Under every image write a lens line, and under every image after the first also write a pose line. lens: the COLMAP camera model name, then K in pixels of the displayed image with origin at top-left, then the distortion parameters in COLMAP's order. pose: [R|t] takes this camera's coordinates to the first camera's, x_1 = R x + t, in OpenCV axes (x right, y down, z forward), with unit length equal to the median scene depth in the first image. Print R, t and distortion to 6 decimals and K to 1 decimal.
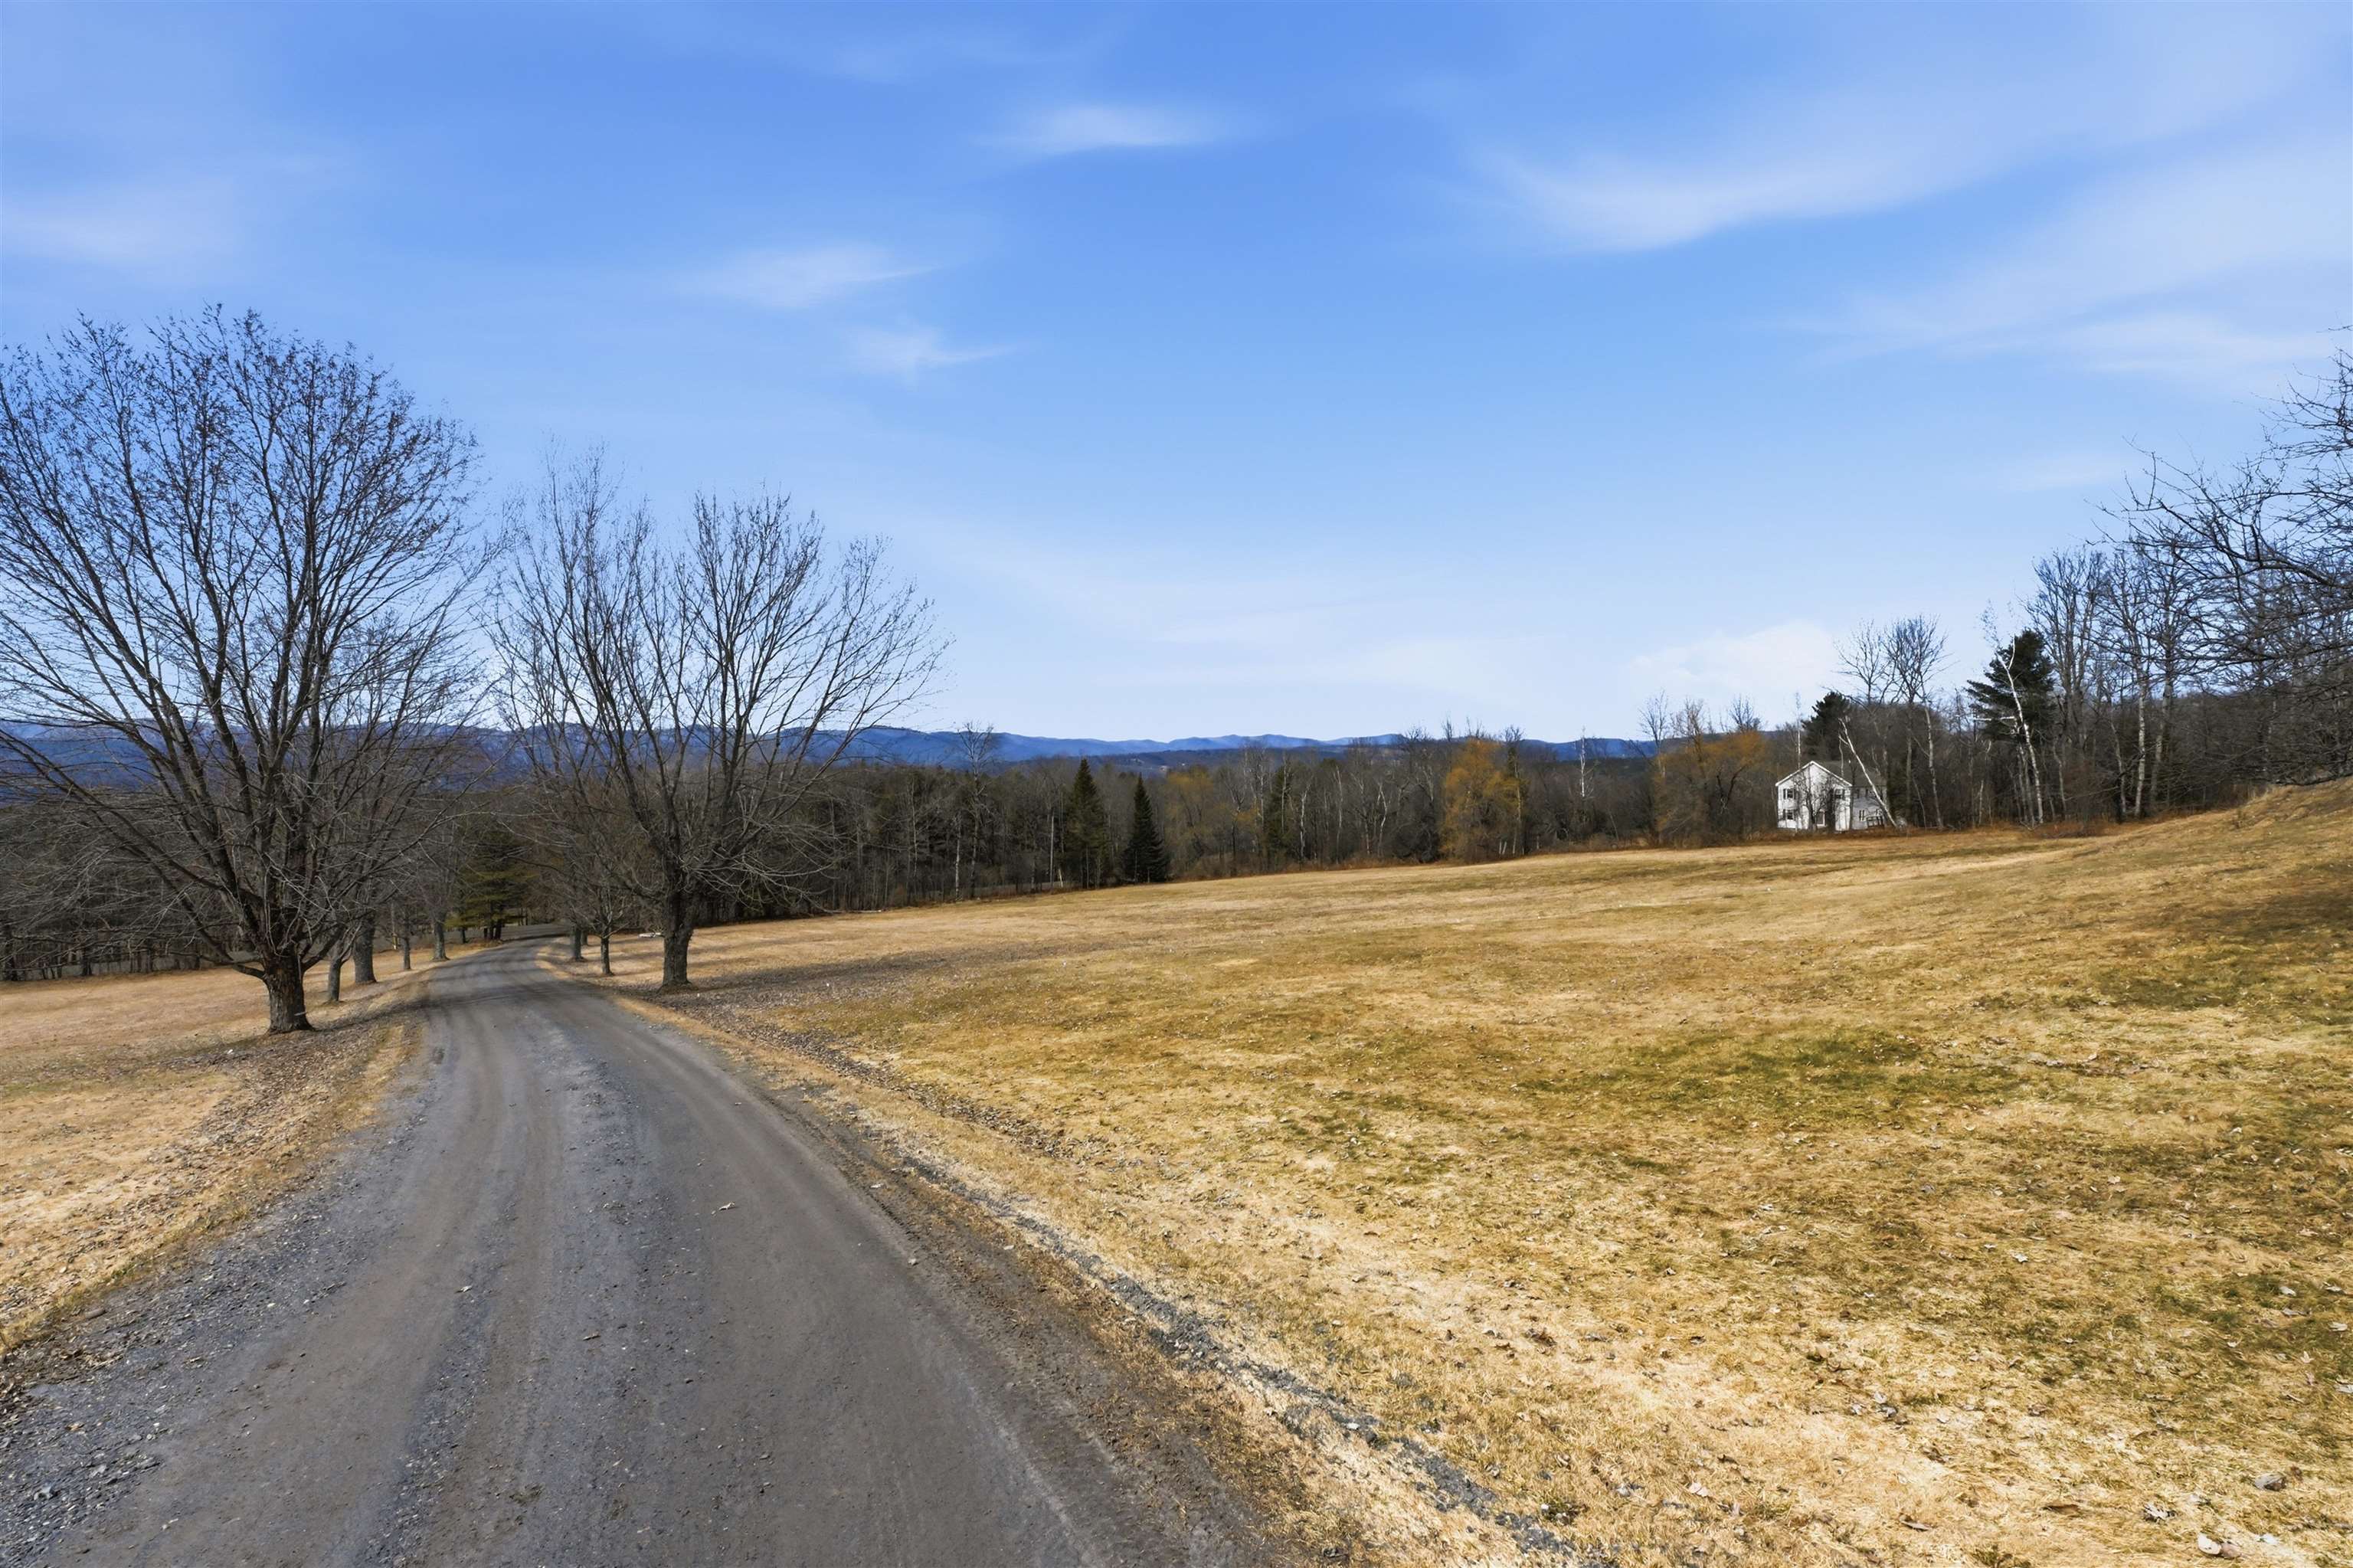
lens RADIAL K [[960.8, 0, 1174.0], [0, 960.8, 795.1], [0, 0, 1]] dist [0.000602, -0.003263]
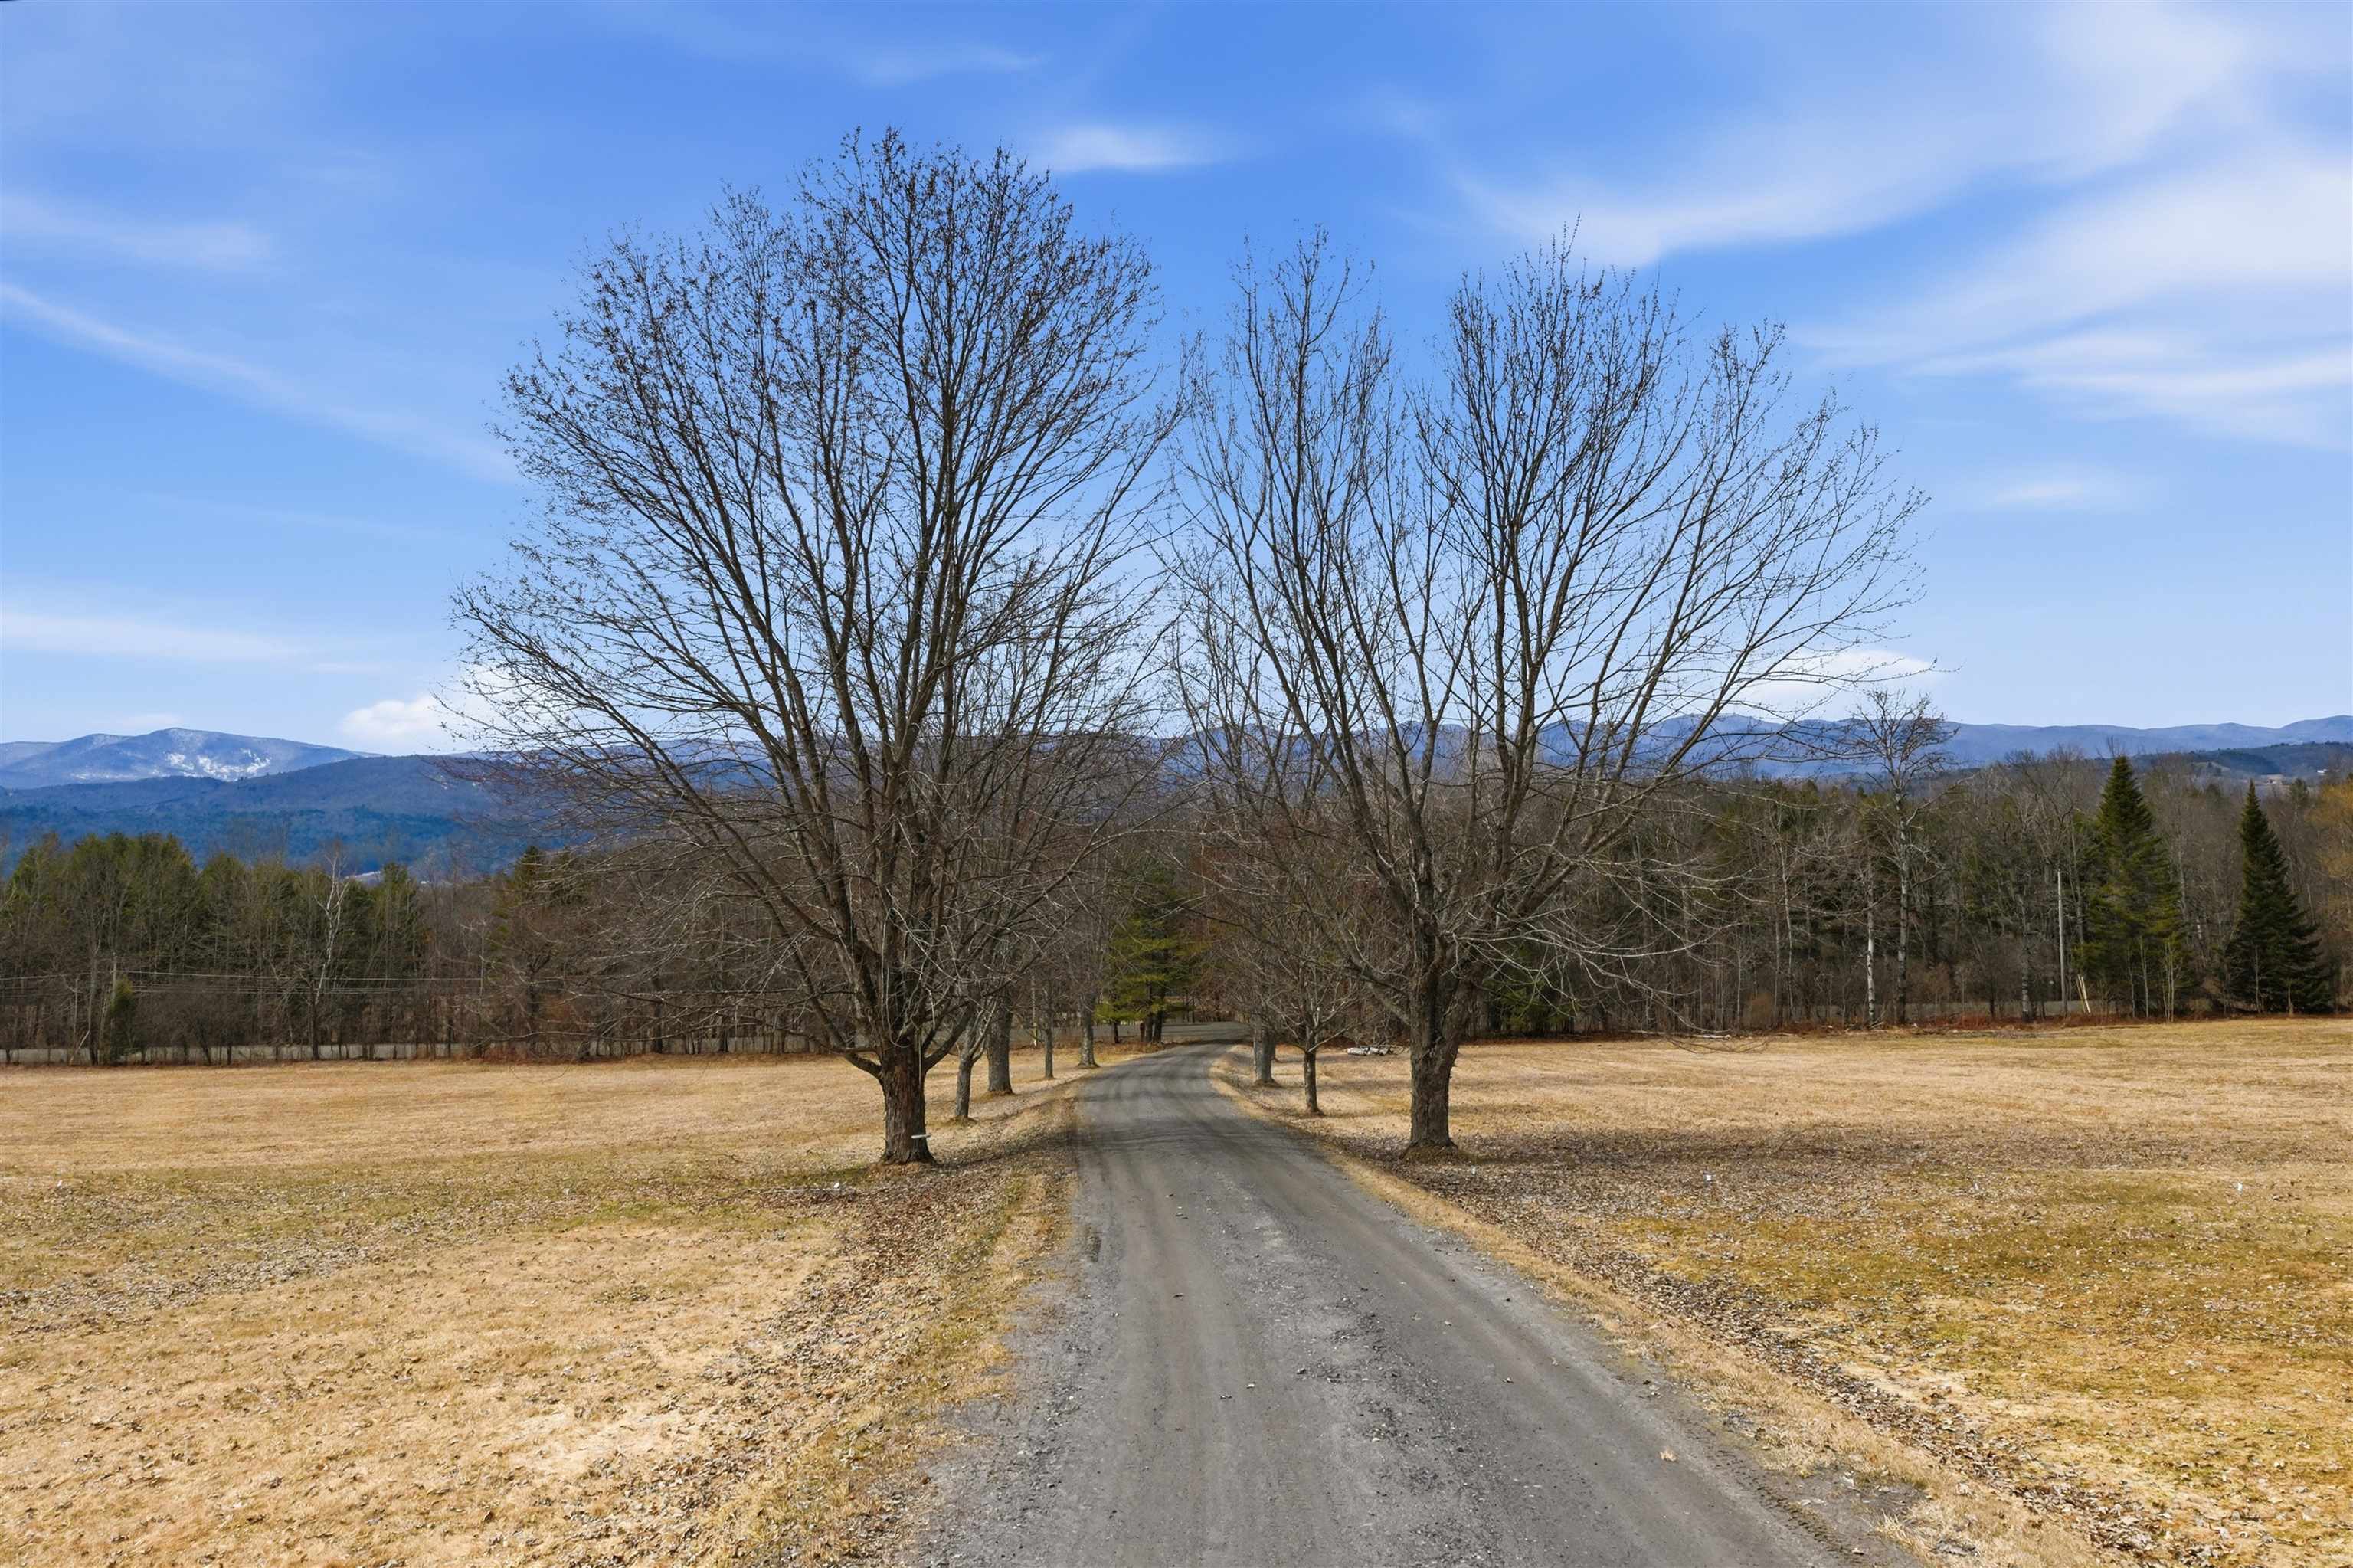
lens RADIAL K [[994.2, 0, 1183.6], [0, 994.2, 843.2], [0, 0, 1]] dist [0.001478, -0.001180]
pose [[0.860600, -0.031840, -0.508286, -0.381866], [-0.006131, 0.997324, -0.072856, 0.072535], [0.509245, 0.065816, 0.858101, 0.468143]]
